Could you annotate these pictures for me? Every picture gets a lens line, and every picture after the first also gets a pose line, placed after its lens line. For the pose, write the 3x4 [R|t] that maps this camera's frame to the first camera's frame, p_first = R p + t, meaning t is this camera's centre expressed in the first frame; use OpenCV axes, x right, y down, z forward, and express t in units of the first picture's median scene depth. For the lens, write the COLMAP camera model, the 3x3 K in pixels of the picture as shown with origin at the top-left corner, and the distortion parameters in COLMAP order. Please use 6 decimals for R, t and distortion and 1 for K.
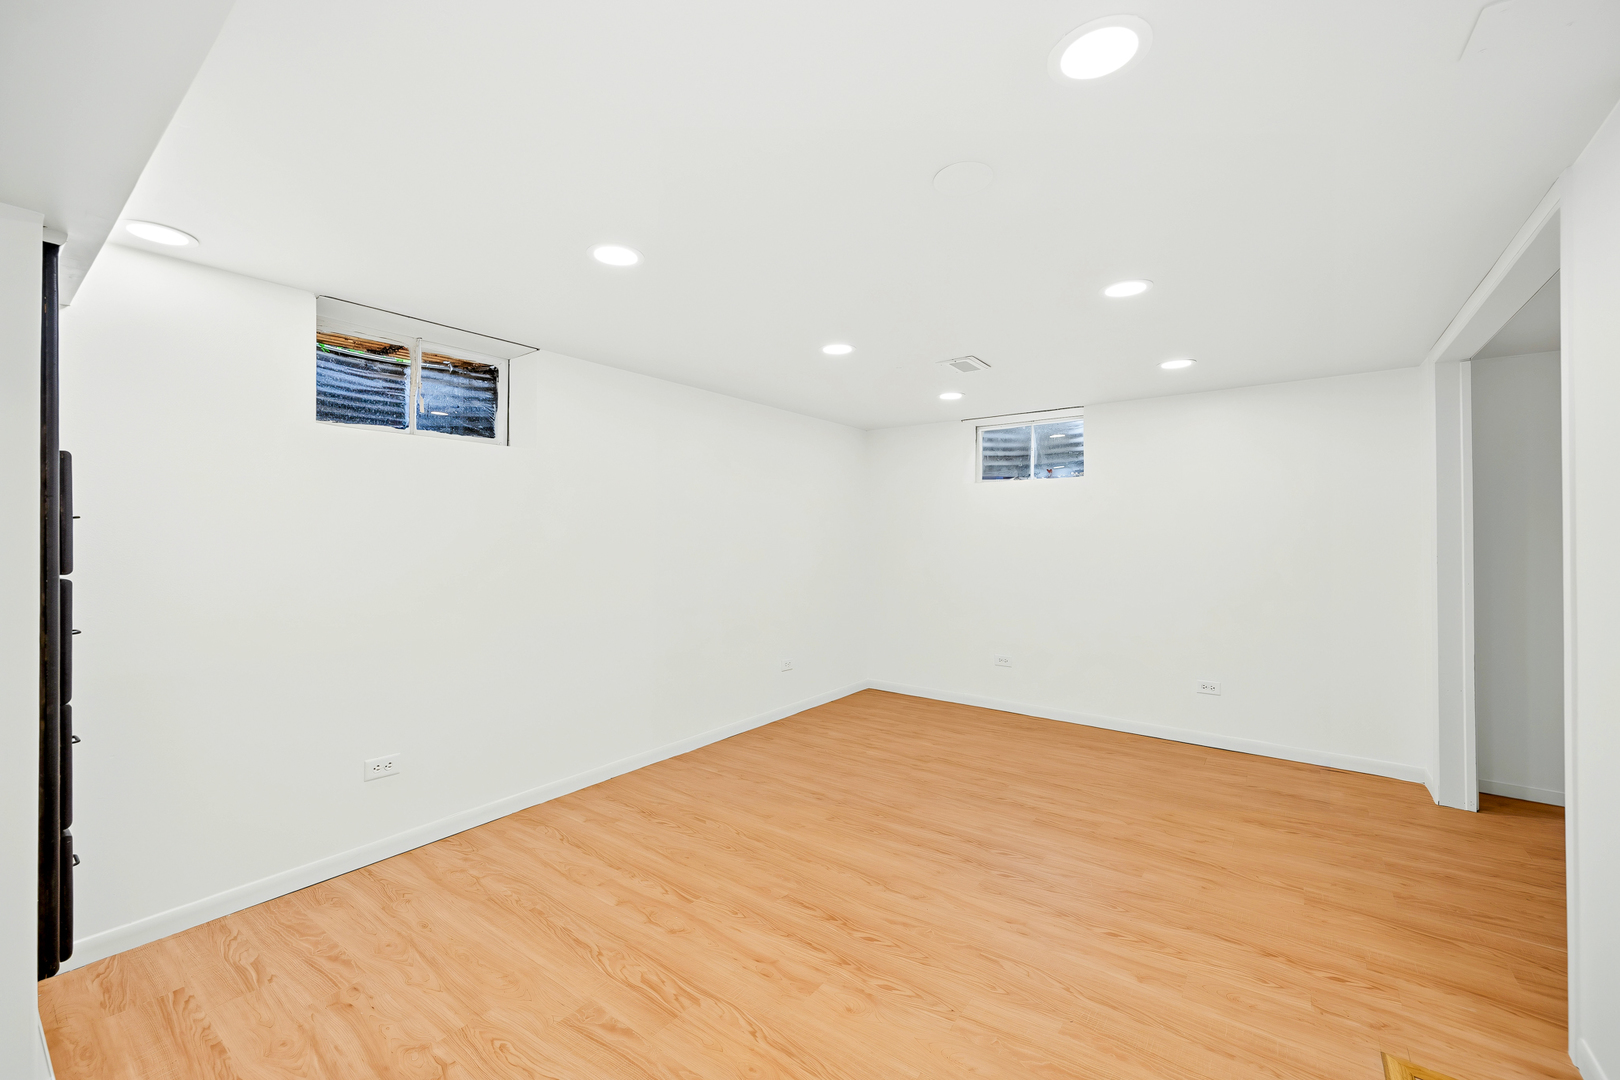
lens RADIAL K [[647.4, 0, 799.1], [0, 647.4, 542.5], [0, 0, 1]] dist [0.000858, -0.000139]
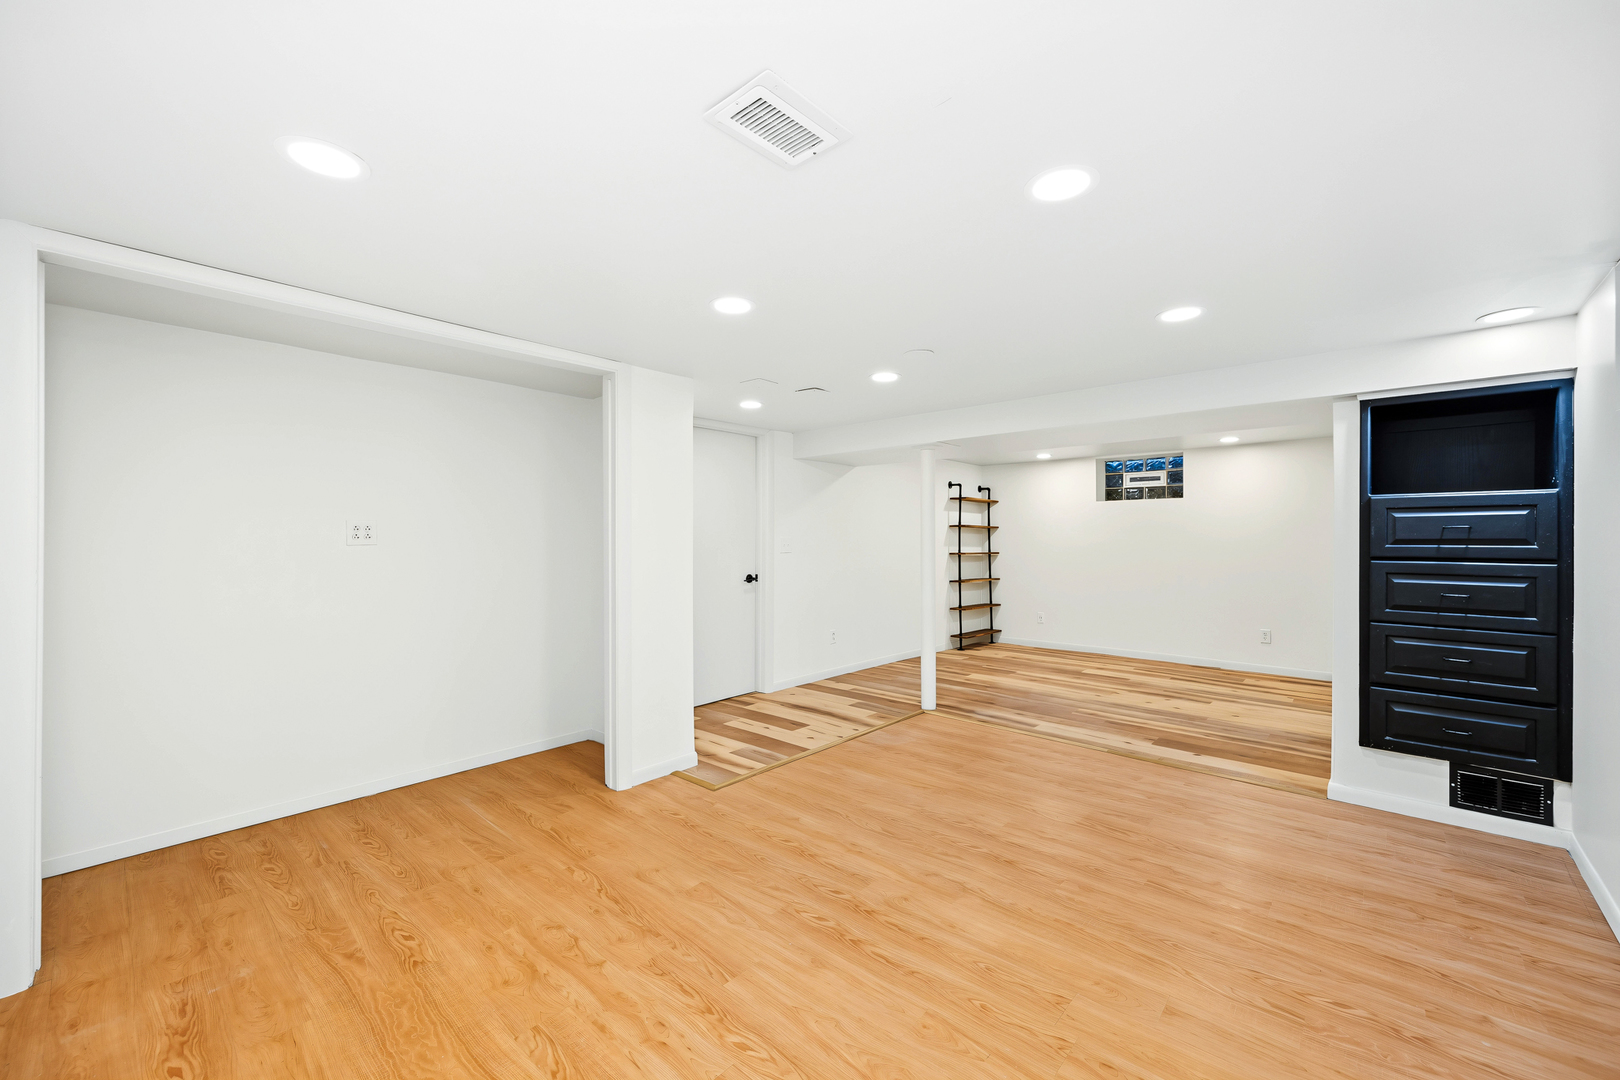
lens RADIAL K [[647.4, 0, 799.1], [0, 647.4, 542.5], [0, 0, 1]] dist [0.000858, -0.000139]
pose [[-0.995694, 0.000644, 0.092702, 0.296780], [0.001419, 0.999965, 0.008294, -0.012320], [-0.092693, 0.008390, -0.995659, 2.033465]]
